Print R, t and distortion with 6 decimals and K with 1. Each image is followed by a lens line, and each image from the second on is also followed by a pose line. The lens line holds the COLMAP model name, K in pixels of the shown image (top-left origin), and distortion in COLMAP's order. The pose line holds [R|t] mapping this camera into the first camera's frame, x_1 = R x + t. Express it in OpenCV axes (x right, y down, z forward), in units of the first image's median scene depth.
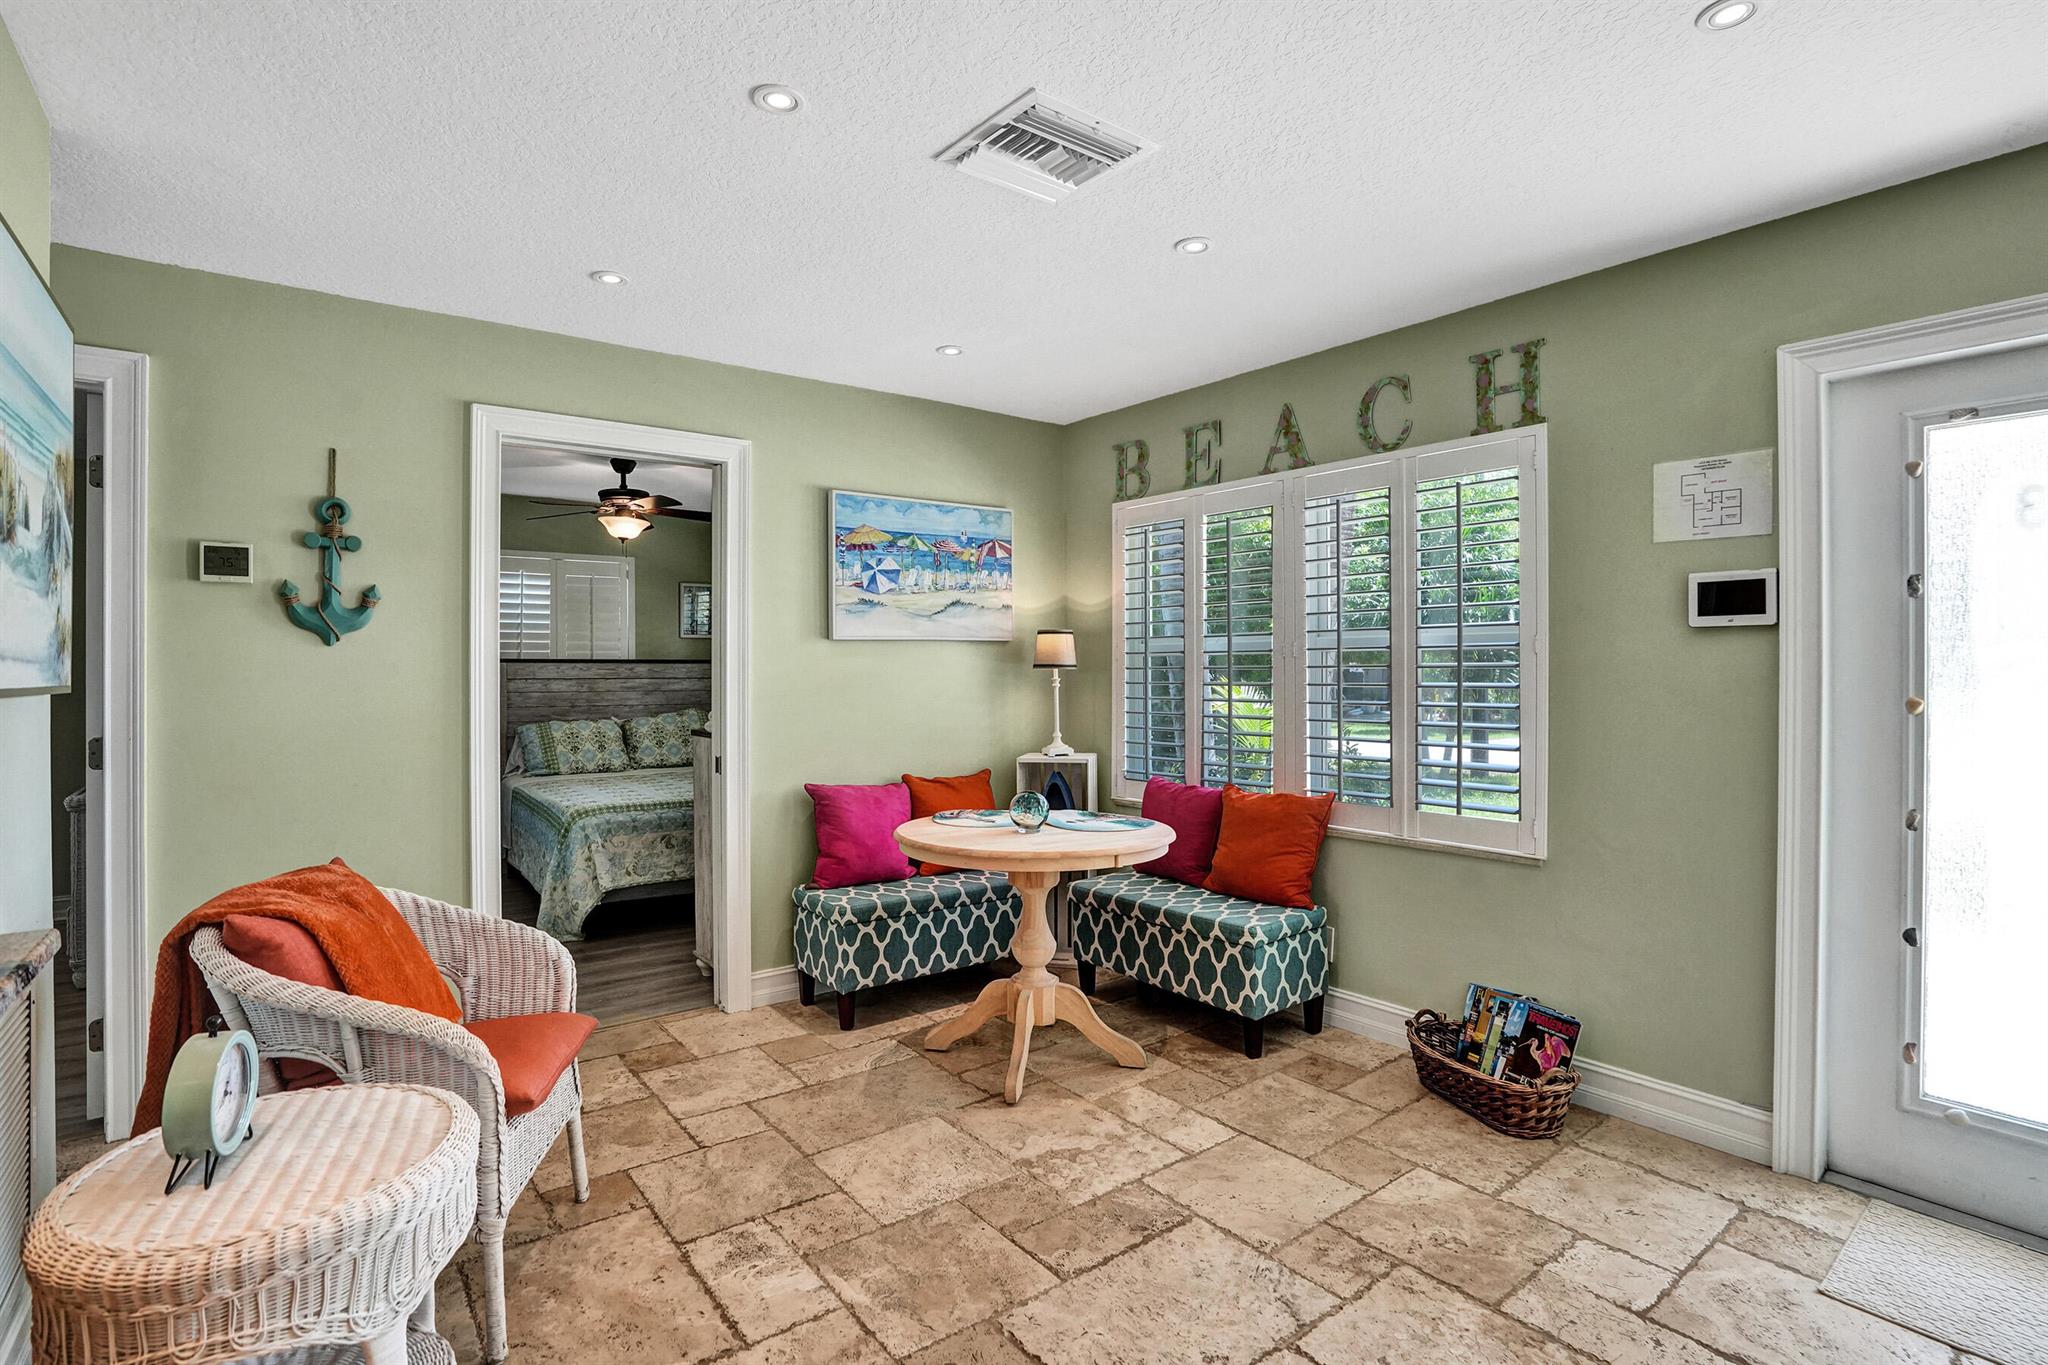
lens RADIAL K [[997.0, 0, 1033.9], [0, 997.0, 668.3], [0, 0, 1]] dist [-0.004601, 0.000243]
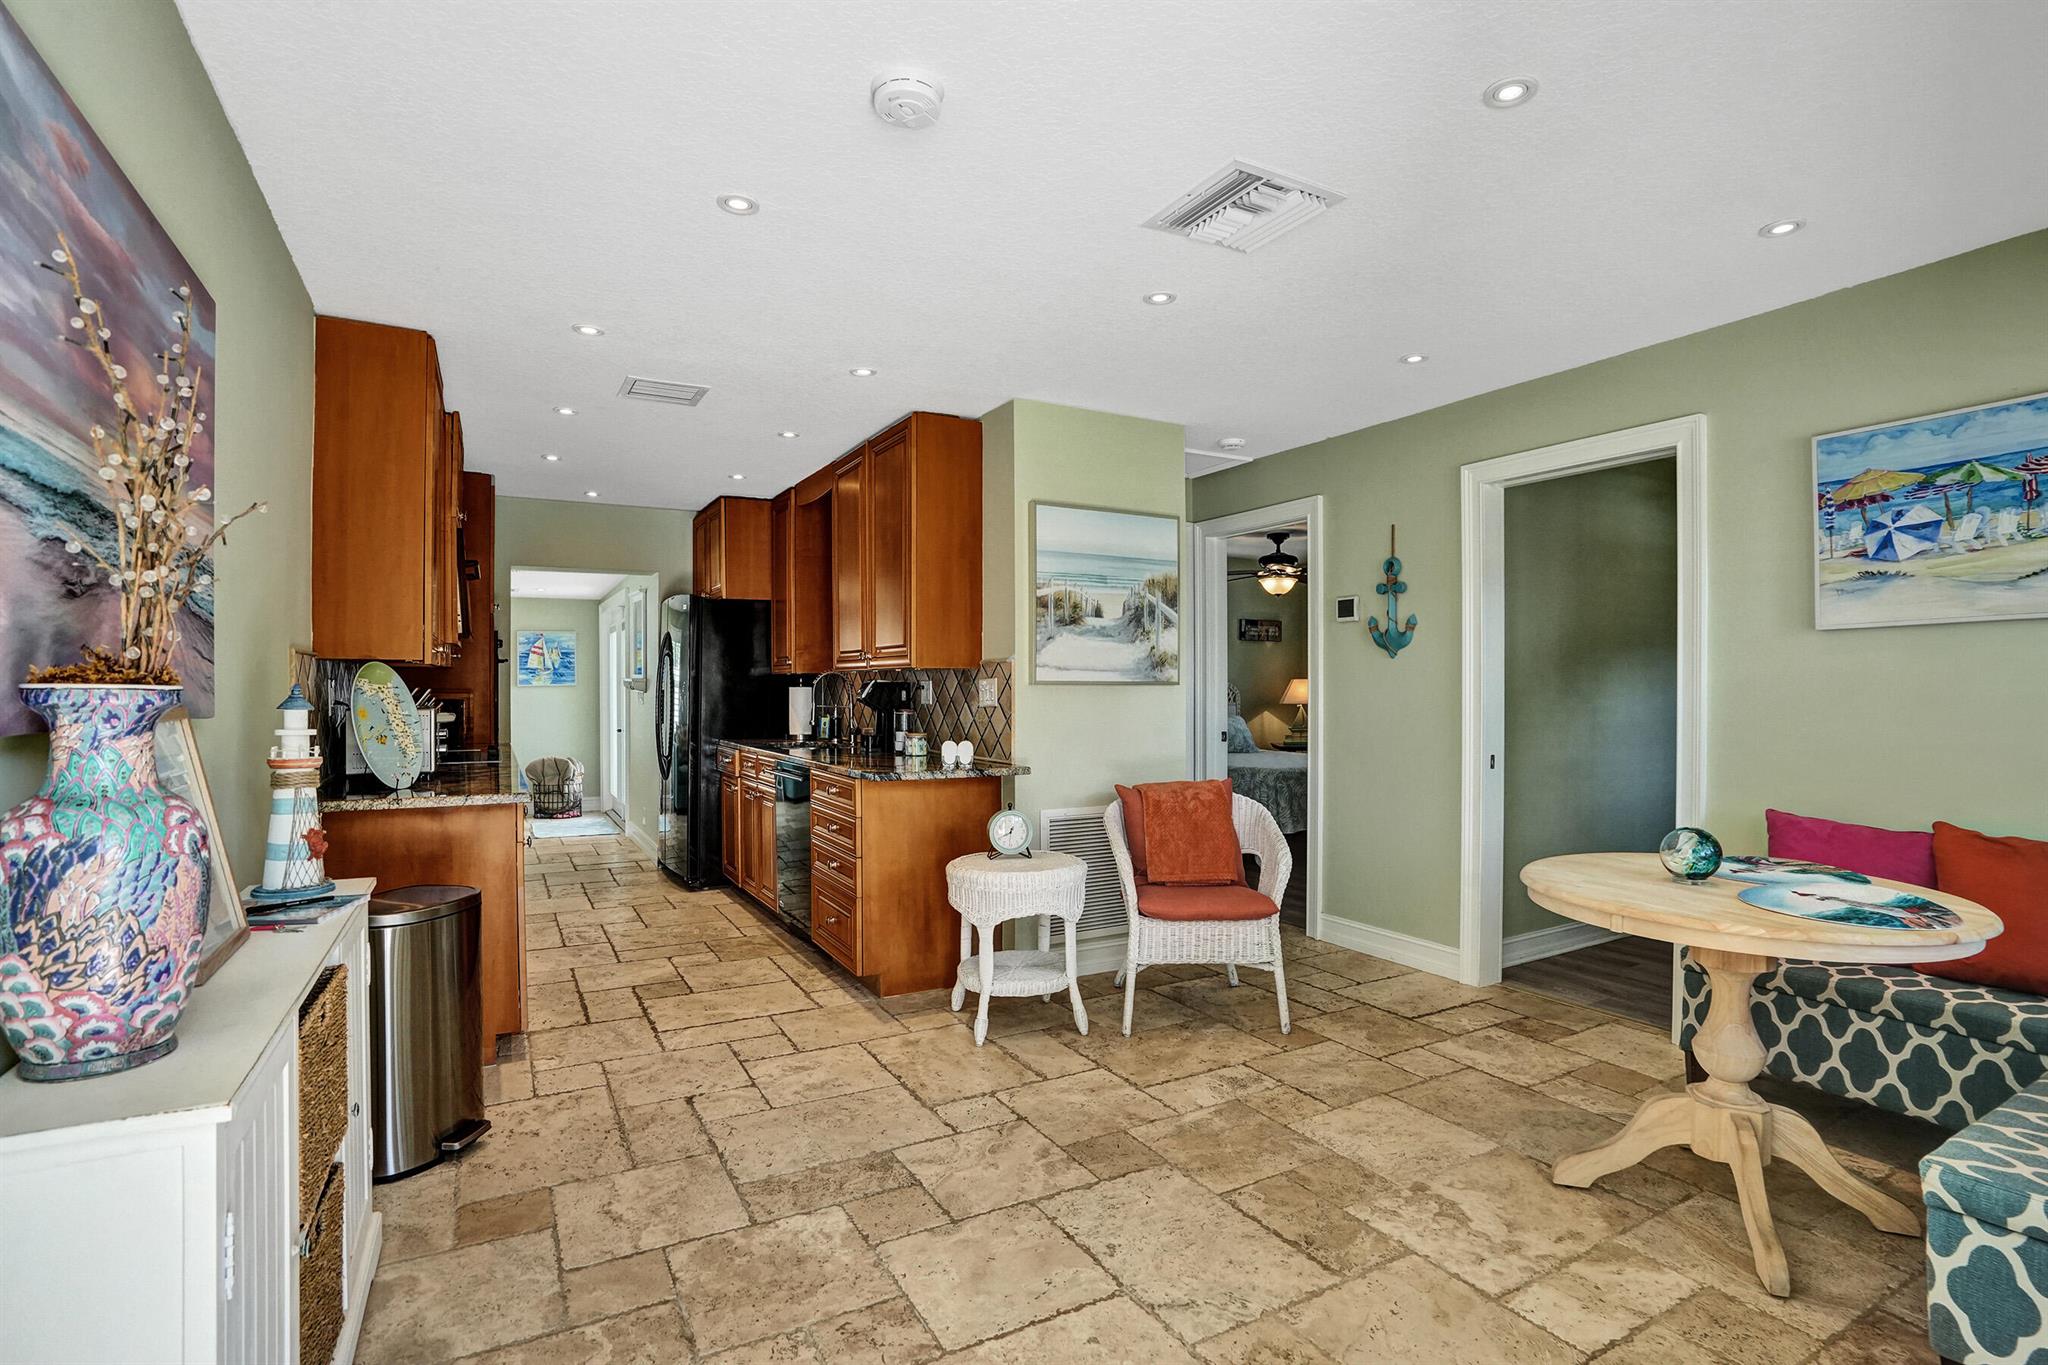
lens RADIAL K [[999.9, 0, 1032.2], [0, 999.9, 693.9], [0, 0, 1]] dist [-0.071525, 0.030540]
pose [[-0.137988, 0.005941, -0.990416, 0.618939], [-0.001392, 0.999980, 0.006193, 0.016546], [0.990433, 0.002233, -0.137977, 0.497677]]
